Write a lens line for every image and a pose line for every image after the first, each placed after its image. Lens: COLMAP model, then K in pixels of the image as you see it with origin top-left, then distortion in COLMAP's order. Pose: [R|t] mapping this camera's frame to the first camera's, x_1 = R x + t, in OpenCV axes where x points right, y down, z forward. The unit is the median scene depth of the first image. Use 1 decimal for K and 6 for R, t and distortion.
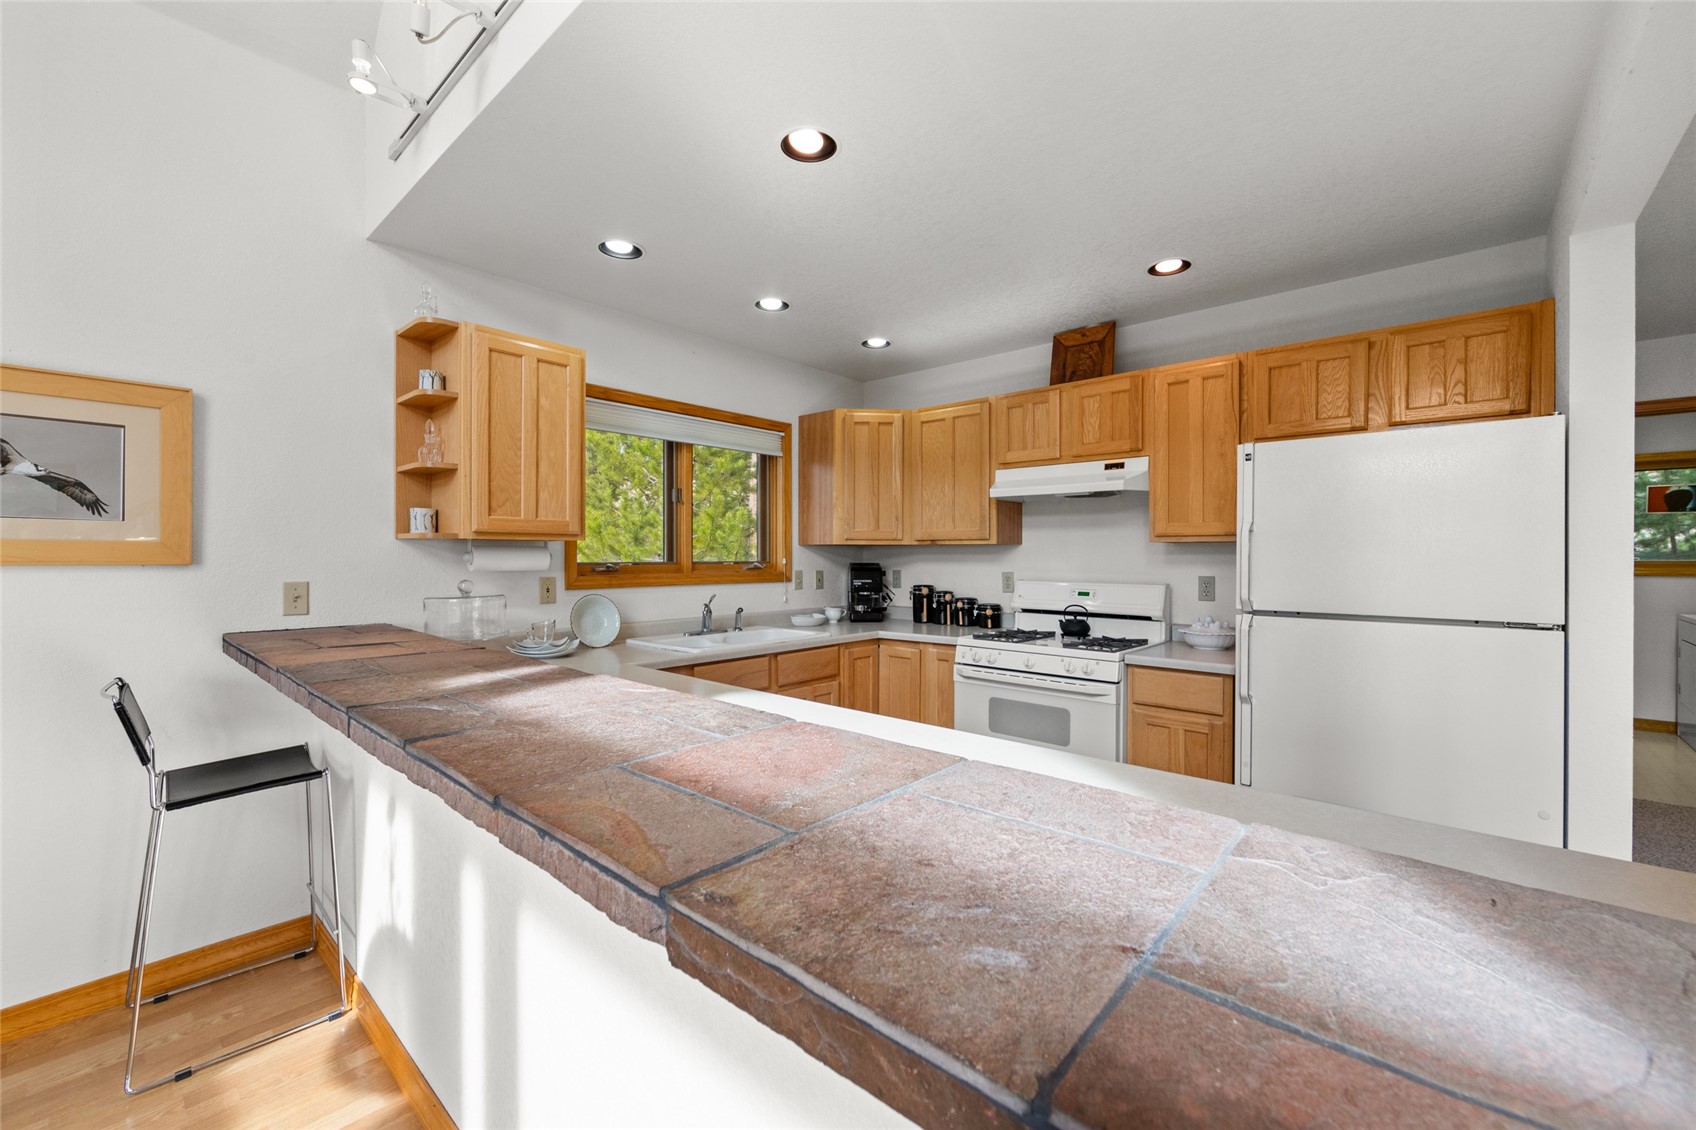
lens RADIAL K [[685.6, 0, 845.8], [0, 685.6, 556.3], [0, 0, 1]] dist [-0.001962, -0.000200]
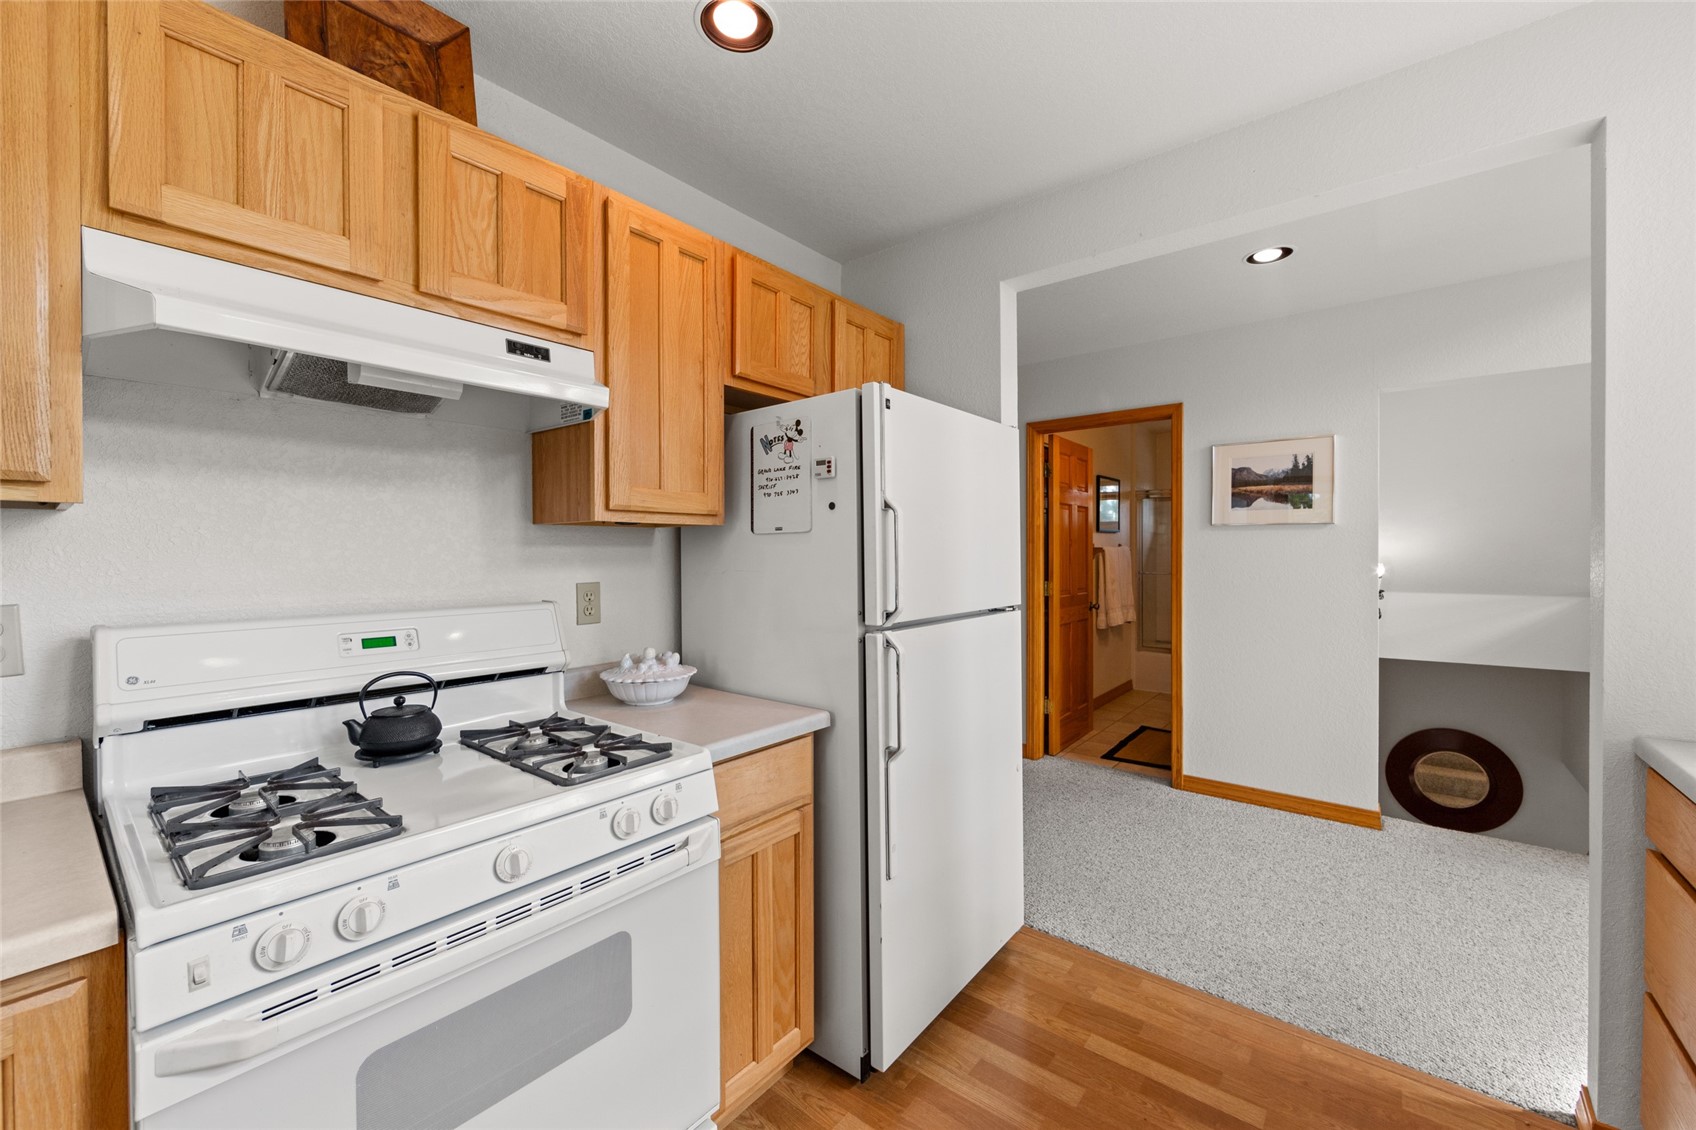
lens RADIAL K [[670.4, 0, 852.0], [0, 670.4, 550.0], [0, 0, 1]] dist [-0.000615, -0.000155]
pose [[-0.048652, -0.002159, 0.998813, -0.060195], [0.001691, 0.999996, 0.002244, 0.000371], [-0.998814, 0.001798, -0.048648, 0.755758]]
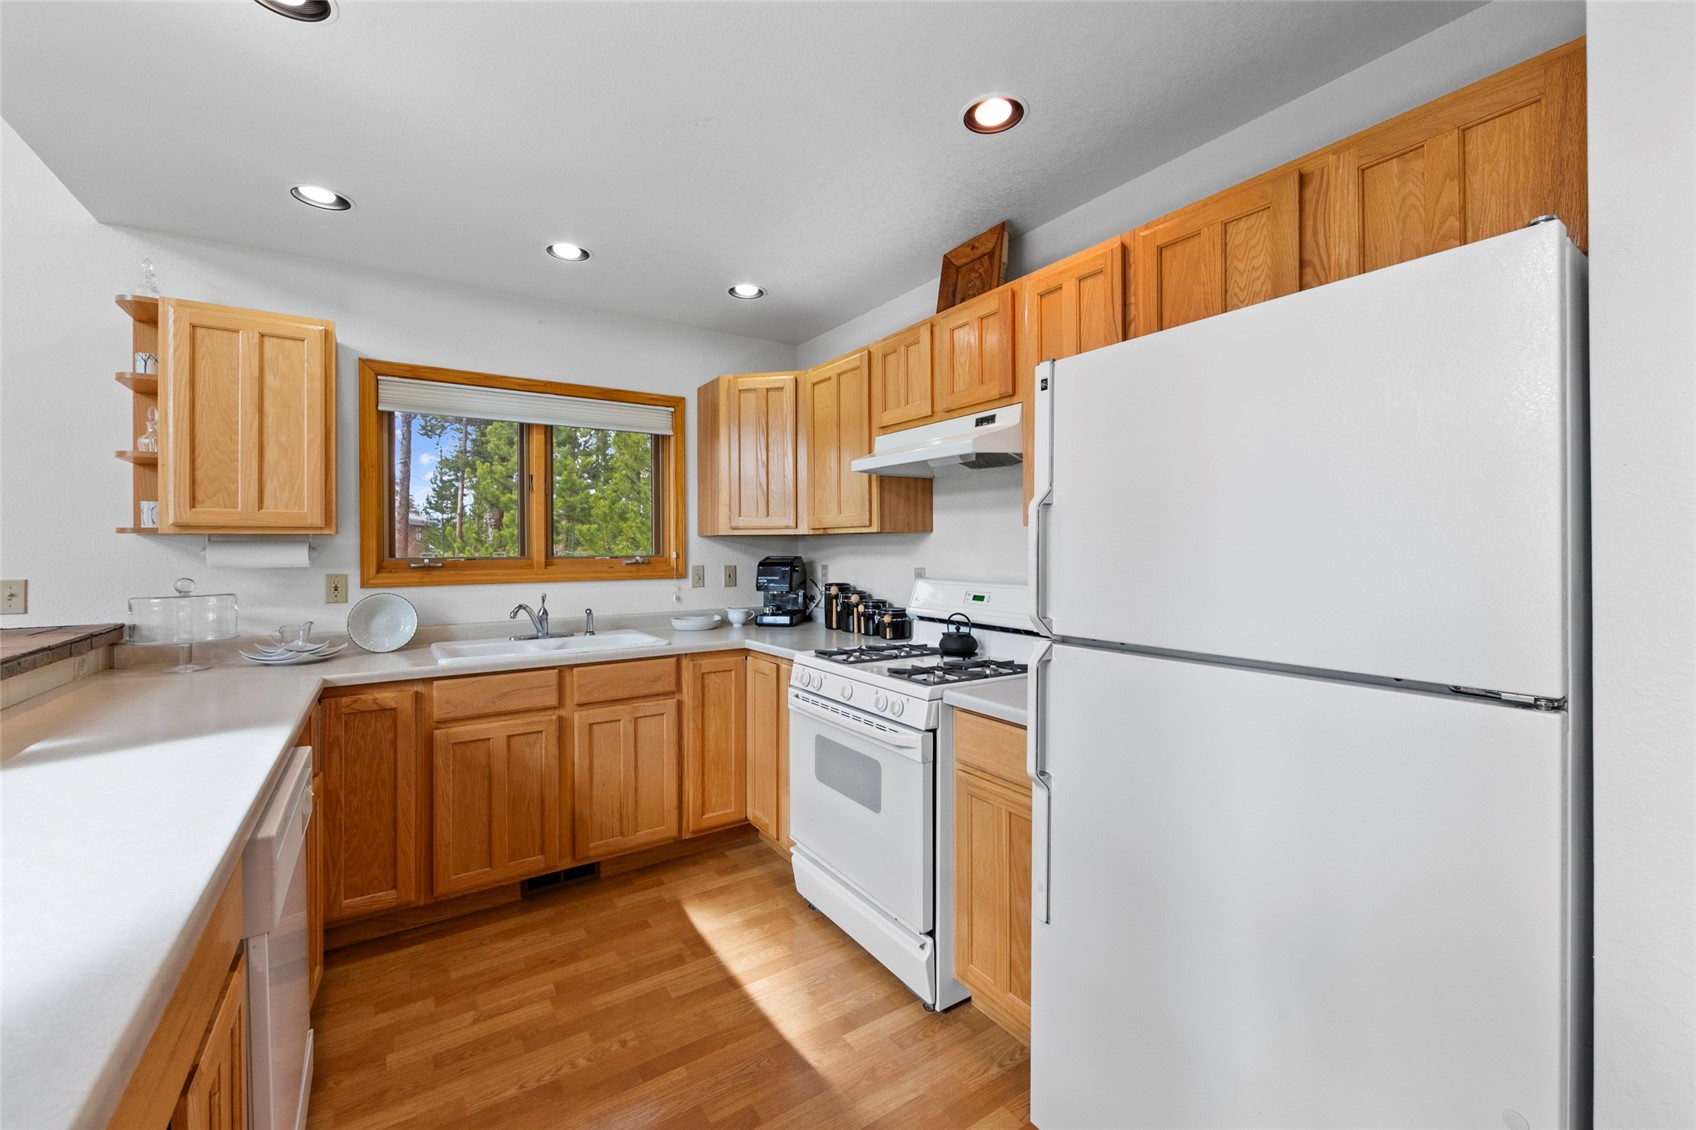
lens RADIAL K [[680.9, 0, 841.4], [0, 680.9, 544.7], [0, 0, 1]] dist [-0.004141, -0.000359]
pose [[0.966163, -0.008103, -0.257806, 0.401657], [0.006908, 0.999961, -0.005542, 0.000530], [0.257841, 0.003573, 0.966181, 0.259476]]
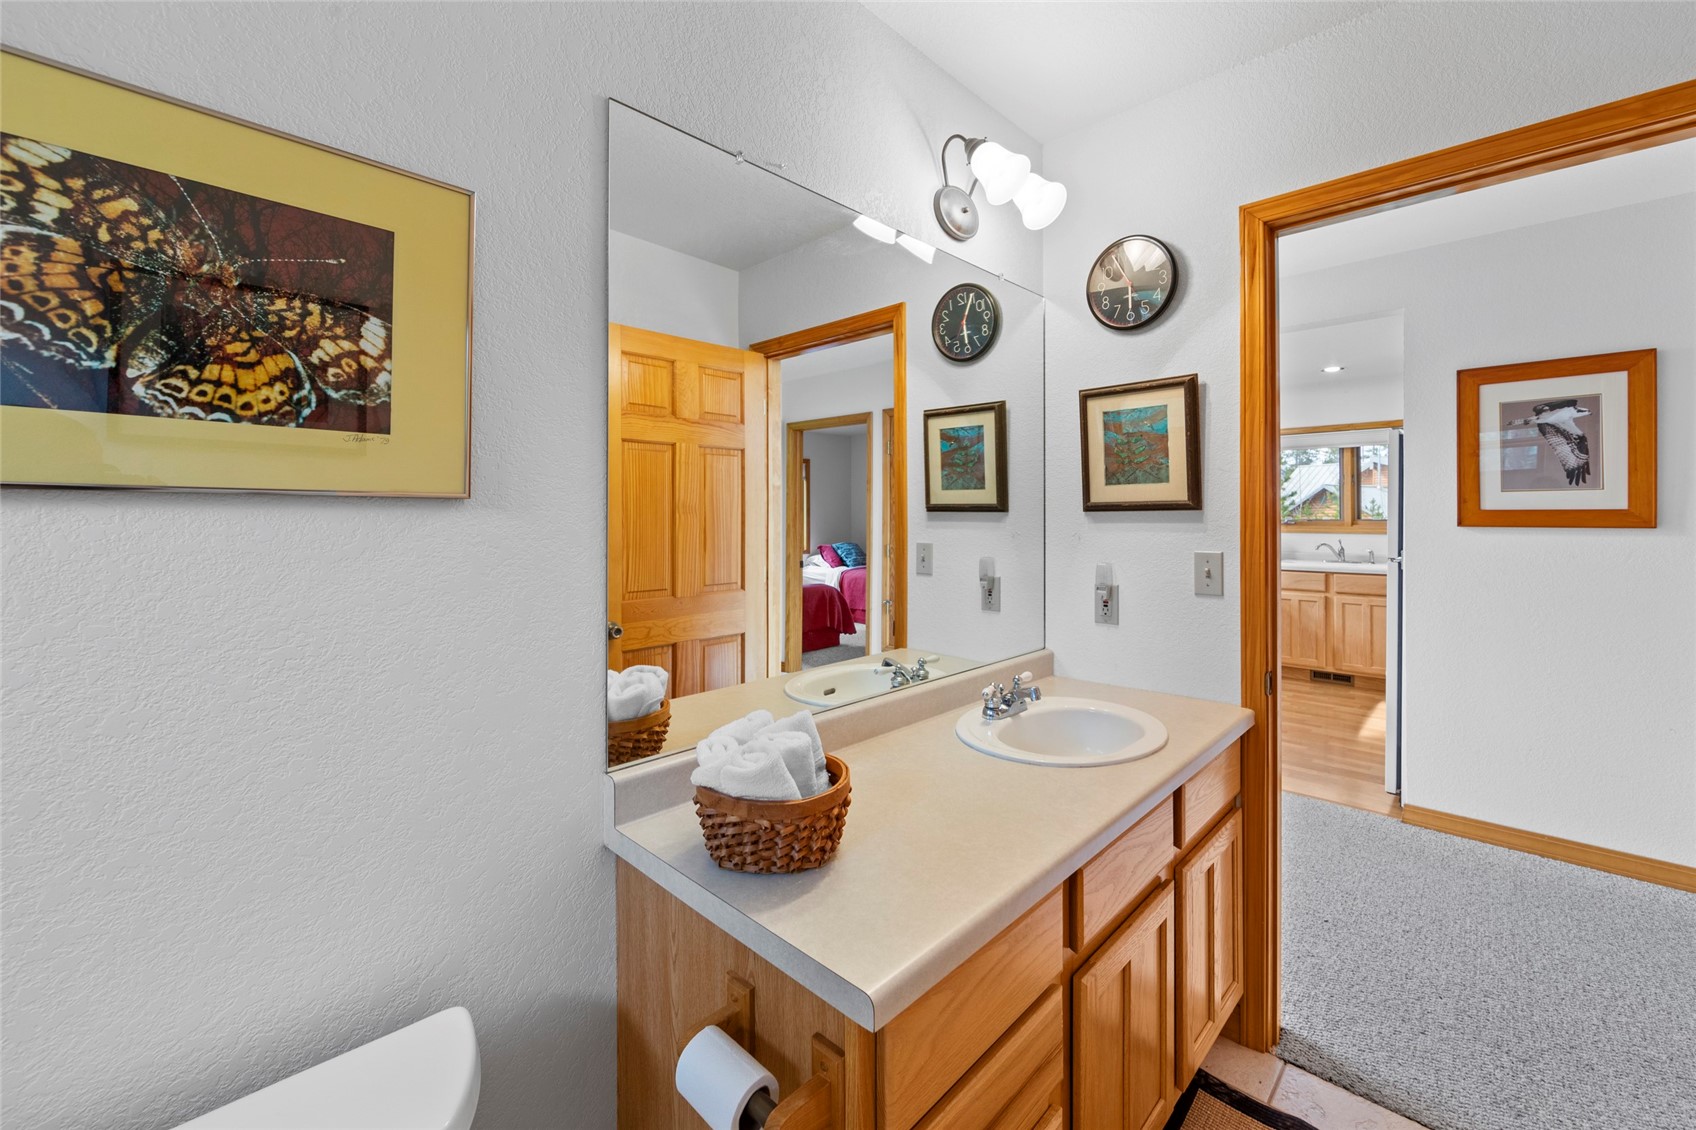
lens RADIAL K [[692.6, 0, 849.6], [0, 692.6, 517.1], [0, 0, 1]] dist [-0.000385, -0.000047]
pose [[-0.037924, -0.000718, -0.999280, 1.549274], [0.004015, 0.999992, -0.000871, -0.000937], [0.999273, -0.004045, -0.037921, -0.130323]]
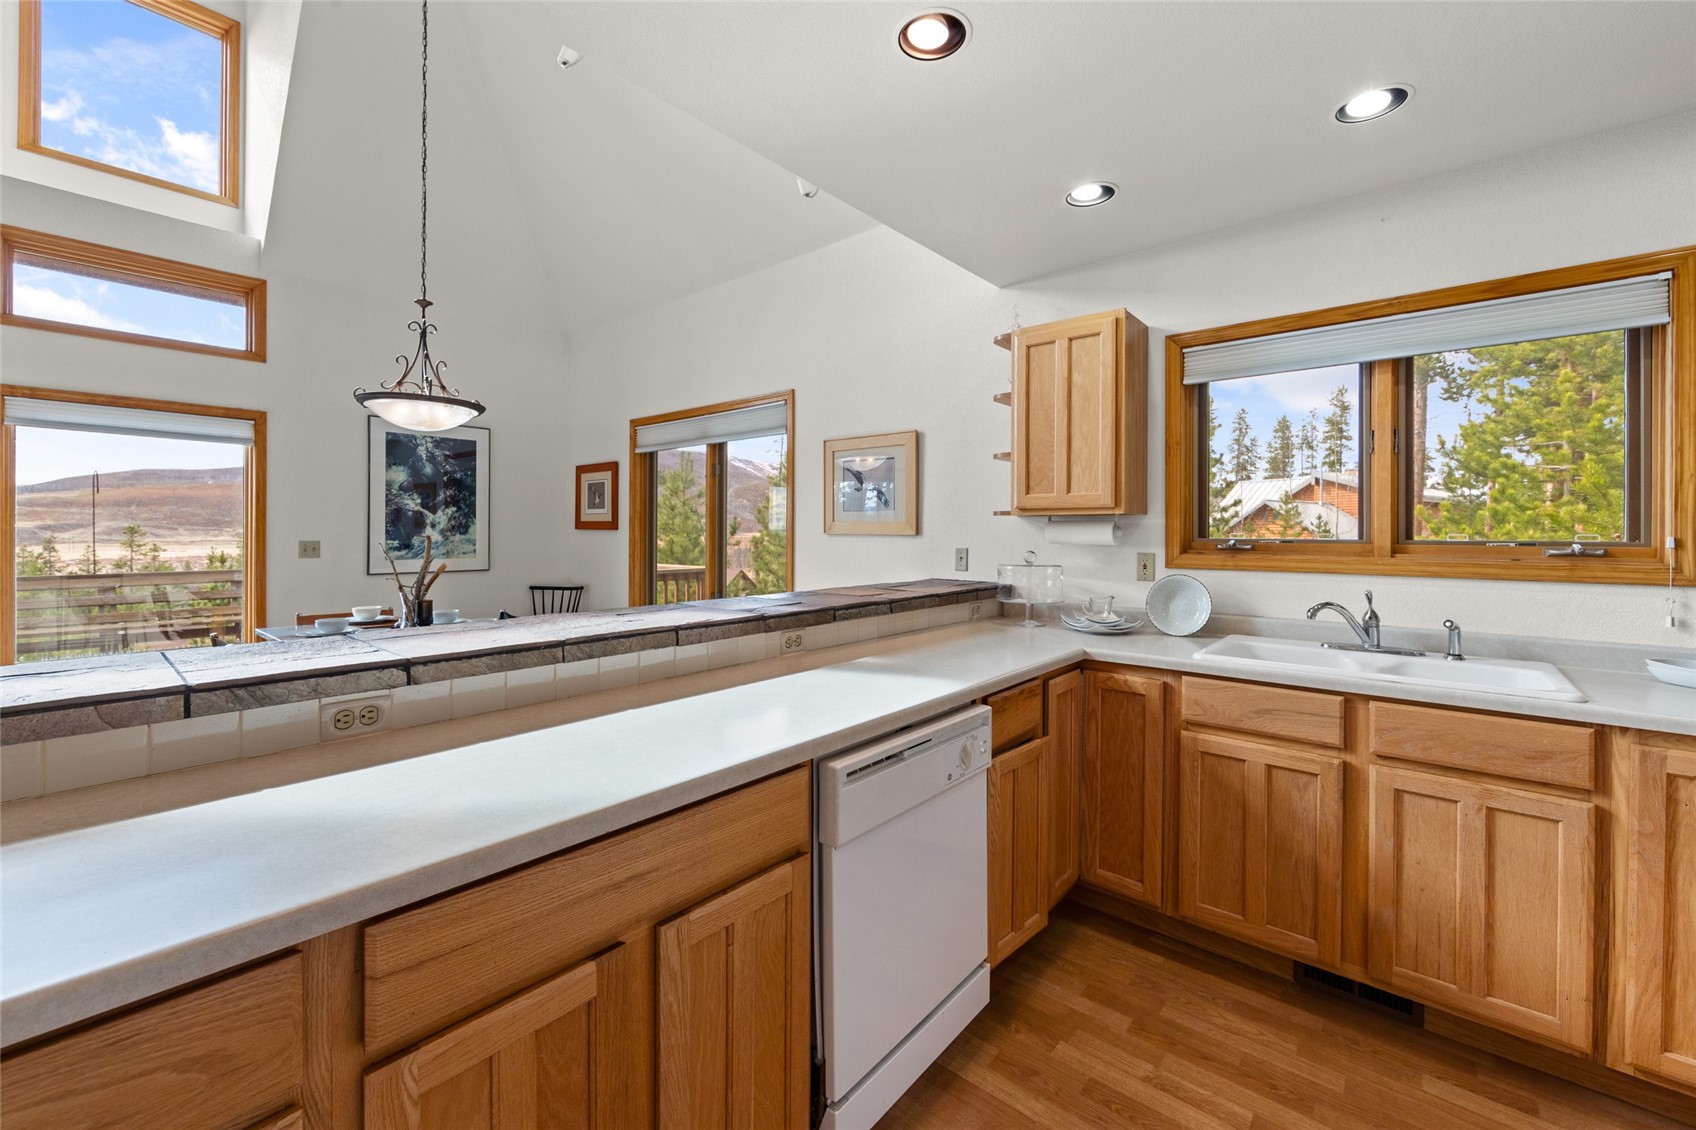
lens RADIAL K [[679.5, 0, 842.7], [0, 679.5, 532.1], [0, 0, 1]] dist [-0.002565, -0.000685]
pose [[0.011230, 0.001358, -0.999936, 0.438536], [-0.004351, 0.999990, 0.001309, 0.002135], [0.999927, 0.004336, 0.011236, 0.504270]]
